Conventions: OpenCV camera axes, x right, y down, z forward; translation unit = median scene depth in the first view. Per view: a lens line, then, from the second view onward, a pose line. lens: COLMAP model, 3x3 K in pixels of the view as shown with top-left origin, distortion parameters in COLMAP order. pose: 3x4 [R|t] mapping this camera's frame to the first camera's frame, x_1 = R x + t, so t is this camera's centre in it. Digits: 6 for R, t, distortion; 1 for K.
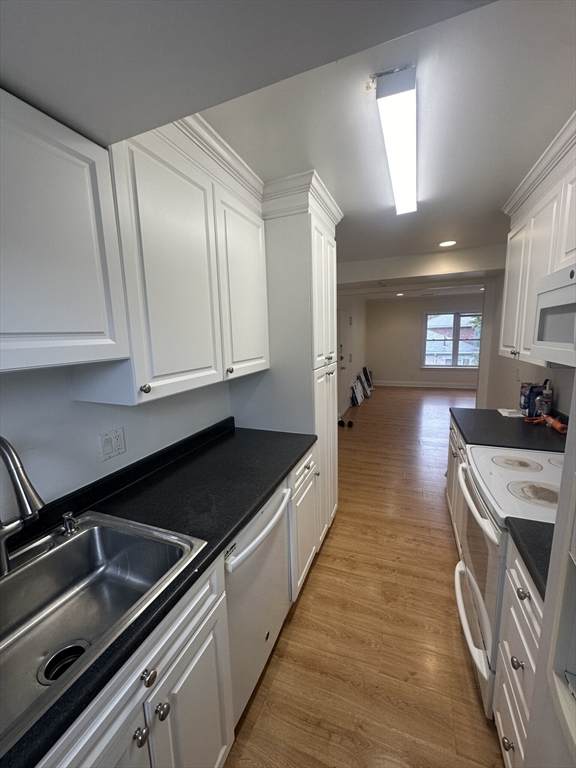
lens RADIAL K [[302.6, 0, 288.0], [0, 302.6, 383.6], [0, 0, 1]] dist [-0.005761, 0.000742]
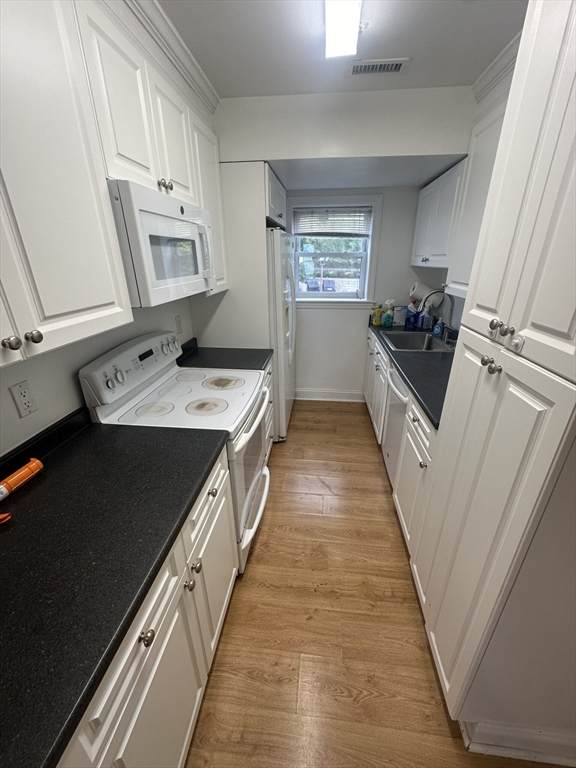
lens RADIAL K [[302.6, 0, 288.6], [0, 302.6, 382.2], [0, 0, 1]] dist [-0.005761, 0.000742]
pose [[-0.963204, 0.134117, -0.232920, 0.695748], [-0.009600, 0.848883, 0.528493, -0.317932], [0.268602, 0.511282, -0.816360, 1.777708]]
